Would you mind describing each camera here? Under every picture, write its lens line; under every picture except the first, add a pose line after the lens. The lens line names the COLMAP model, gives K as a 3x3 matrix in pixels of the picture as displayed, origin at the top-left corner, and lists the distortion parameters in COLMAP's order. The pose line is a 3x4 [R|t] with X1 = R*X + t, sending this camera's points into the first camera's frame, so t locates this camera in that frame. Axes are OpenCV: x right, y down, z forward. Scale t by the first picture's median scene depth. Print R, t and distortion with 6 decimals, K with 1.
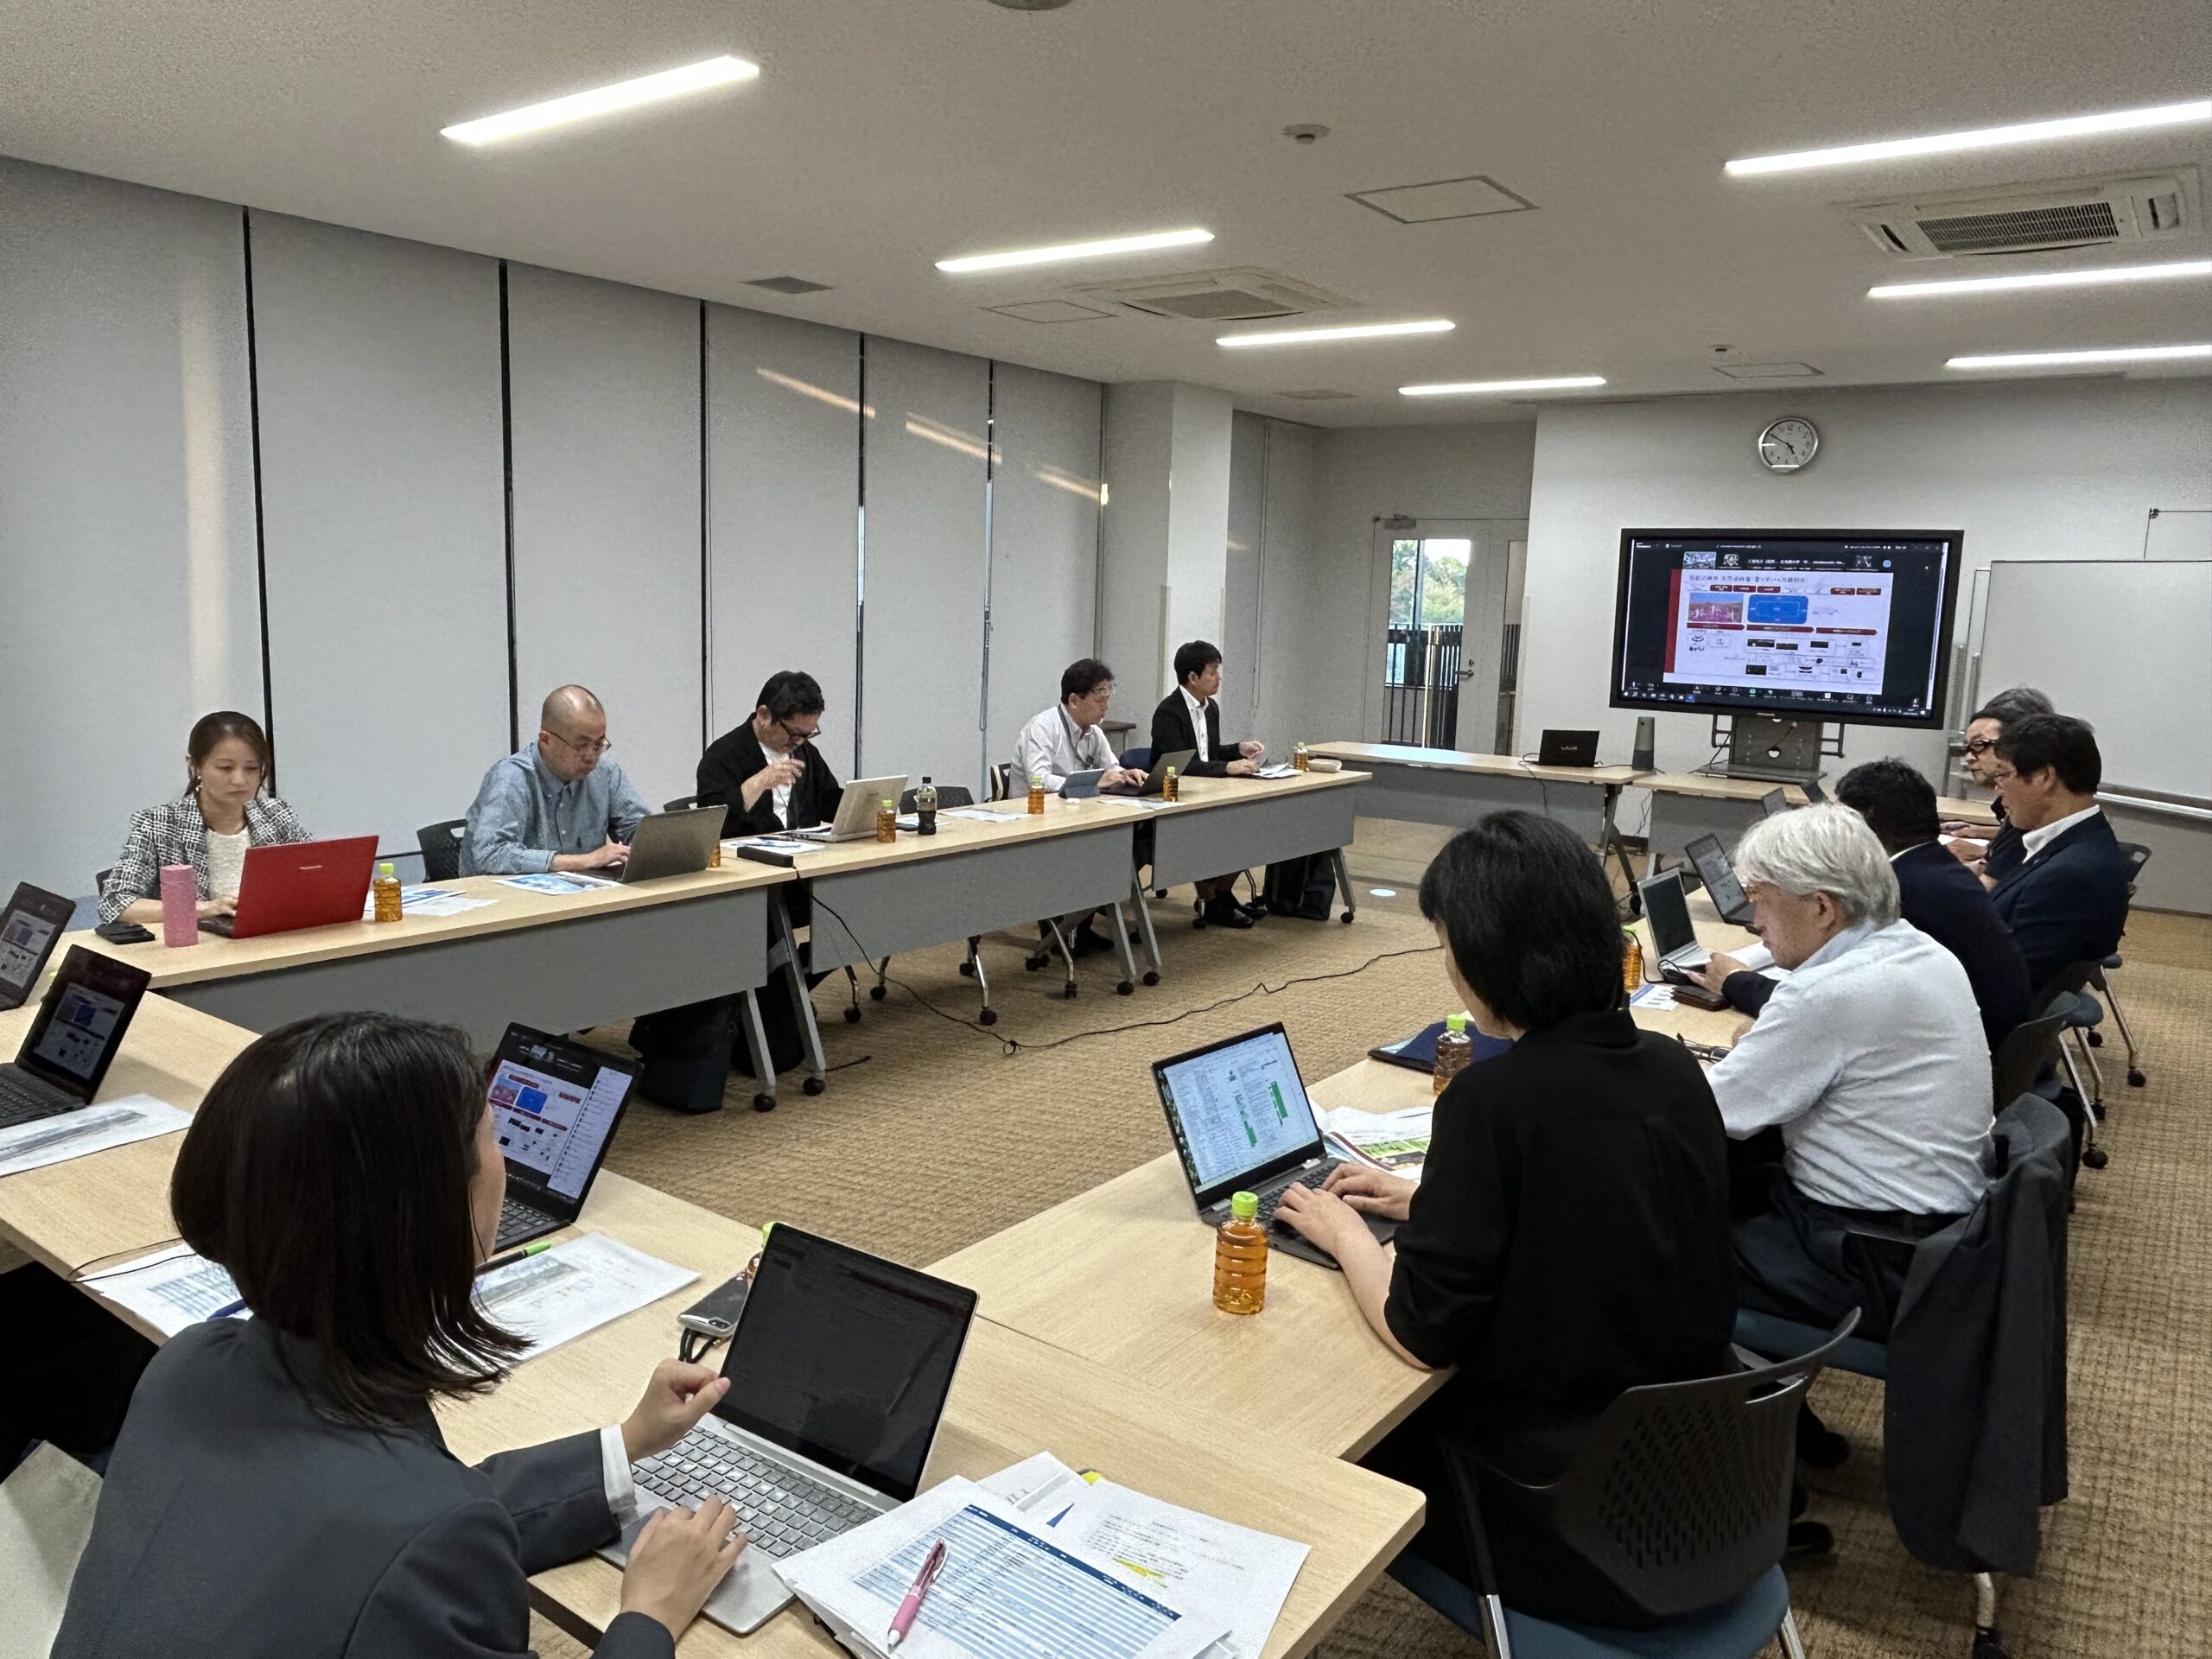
lens RADIAL K [[1576.3, 0, 1103.7], [0, 1576.3, 829.3], [0, 0, 1]] dist [-0.003938, -0.001892]
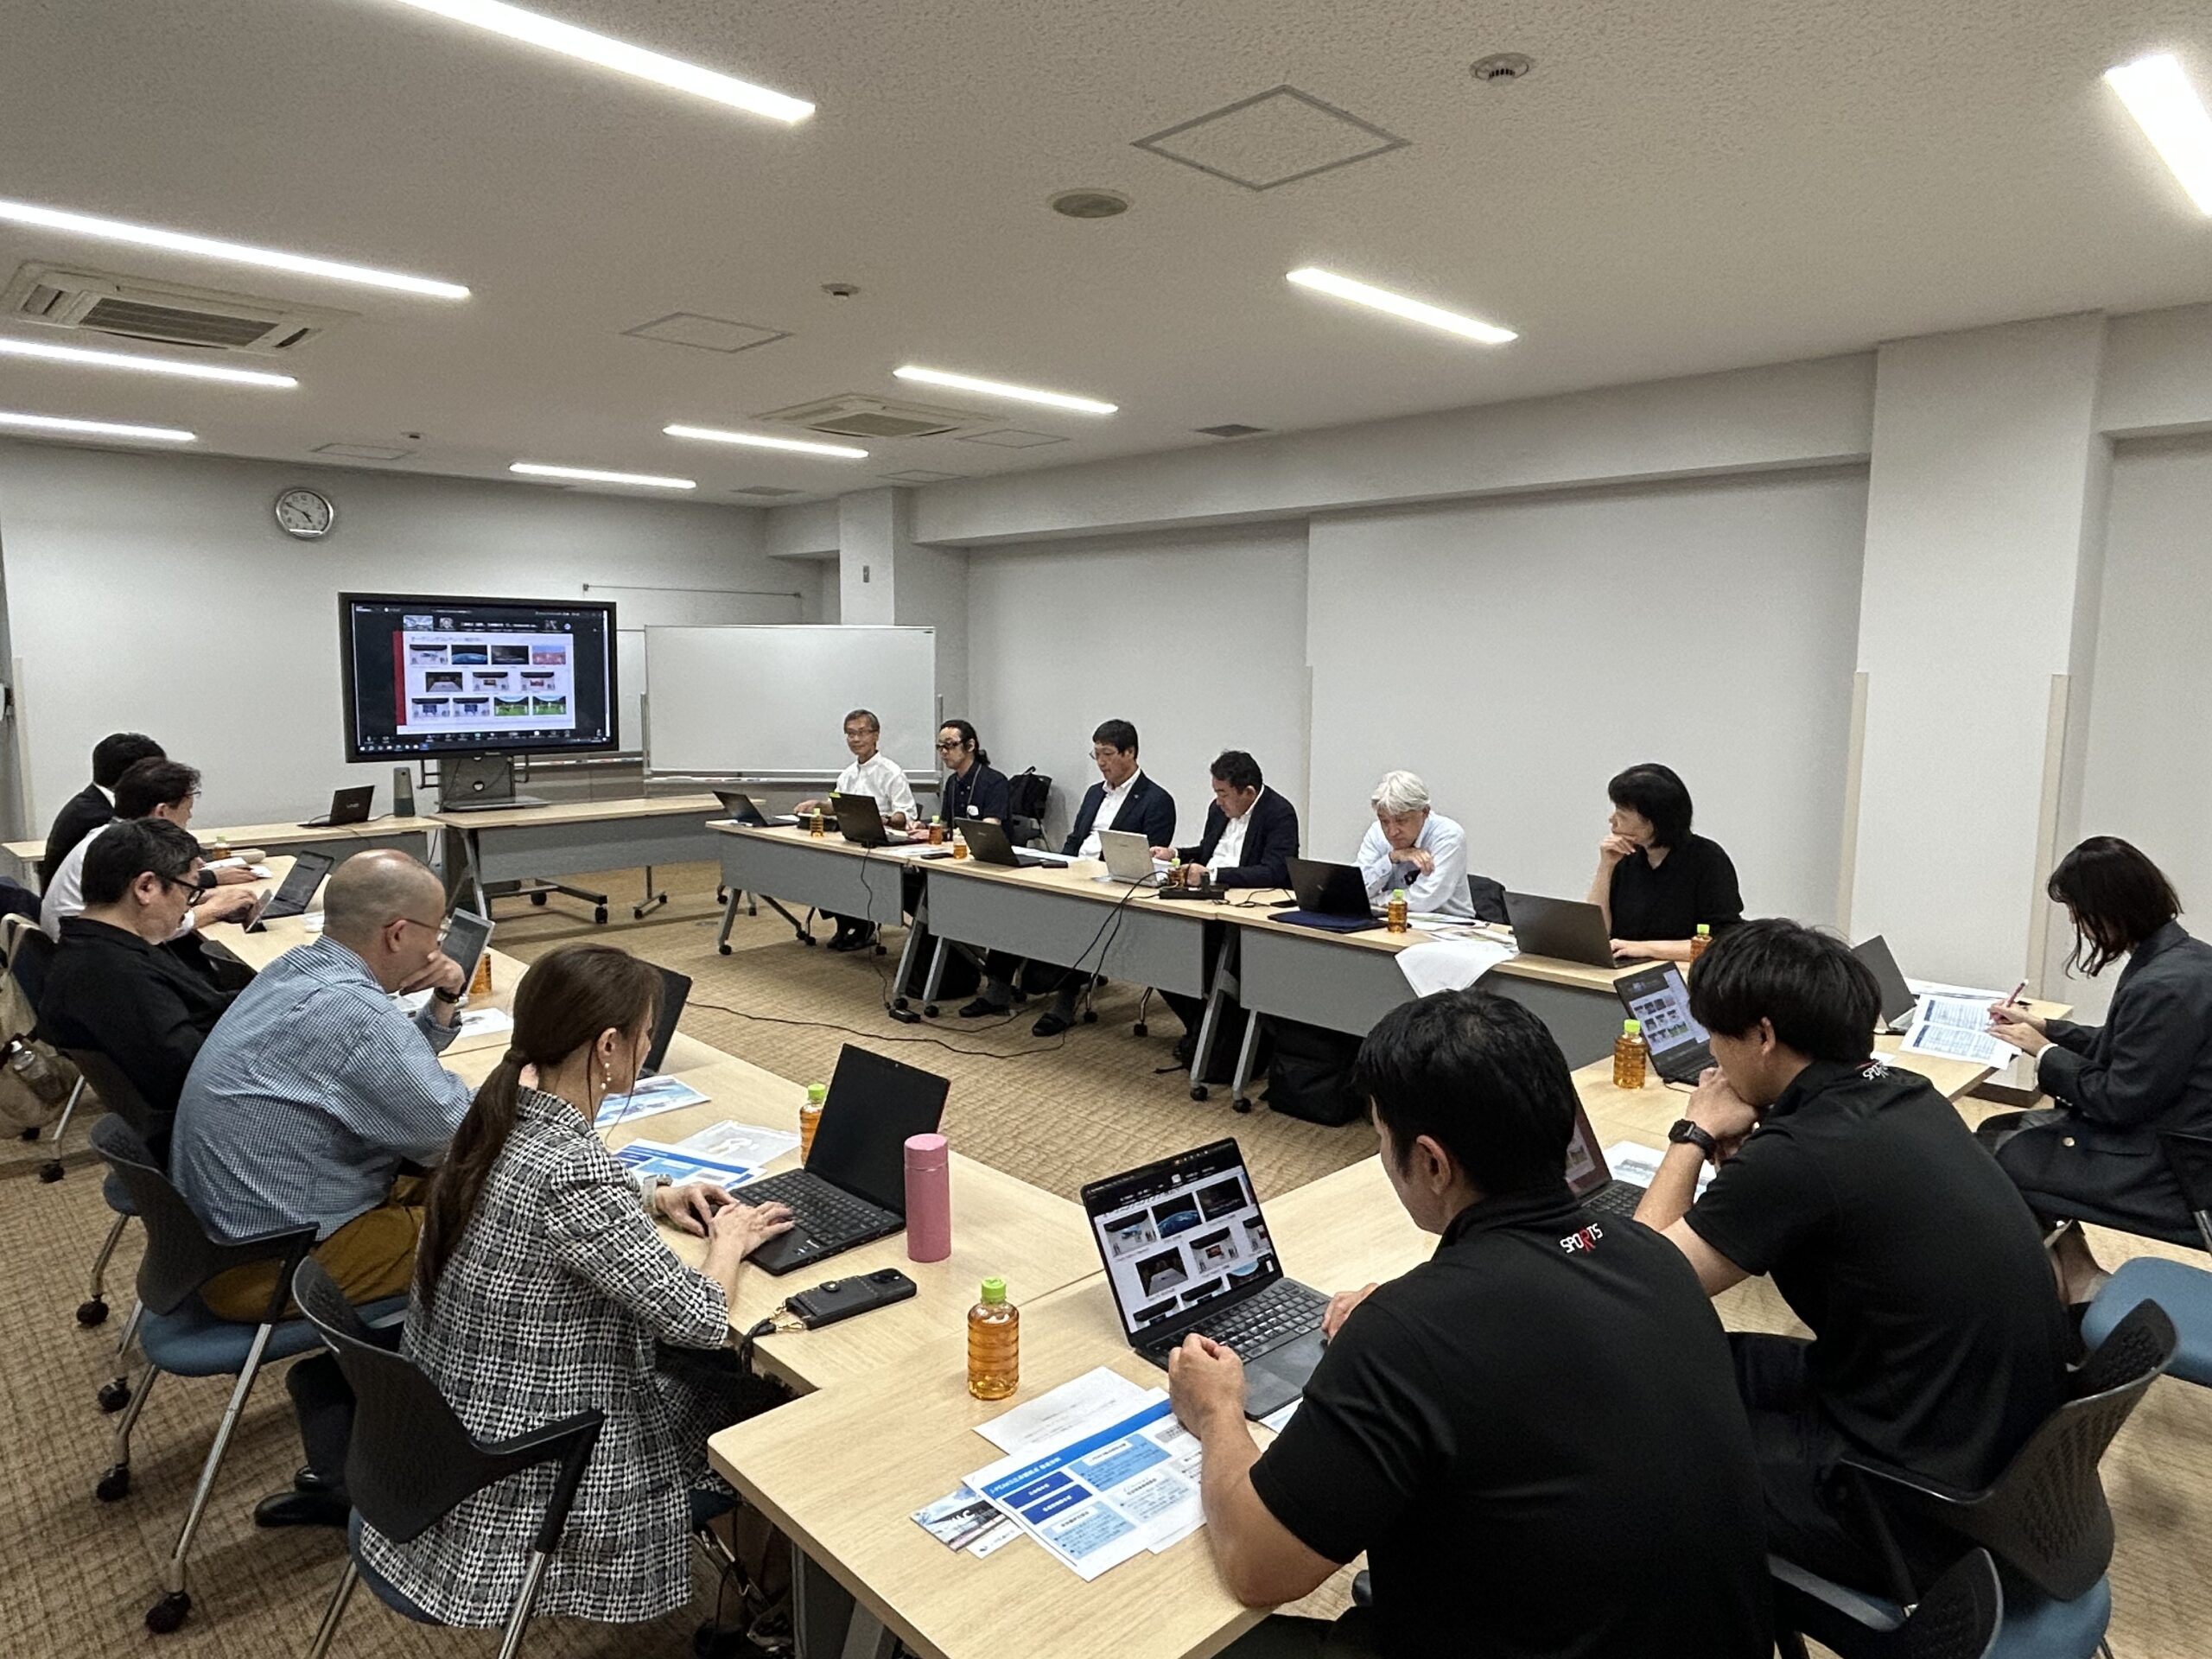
lens RADIAL K [[1373.3, 0, 1102.4], [0, 1373.3, 826.0], [0, 0, 1]] dist [-0.005874, -0.001200]
pose [[0.189289, -0.146366, 0.970952, -0.490914], [0.149422, 0.981606, 0.118842, -0.072399], [-0.970486, 0.122586, 0.207677, 0.343872]]
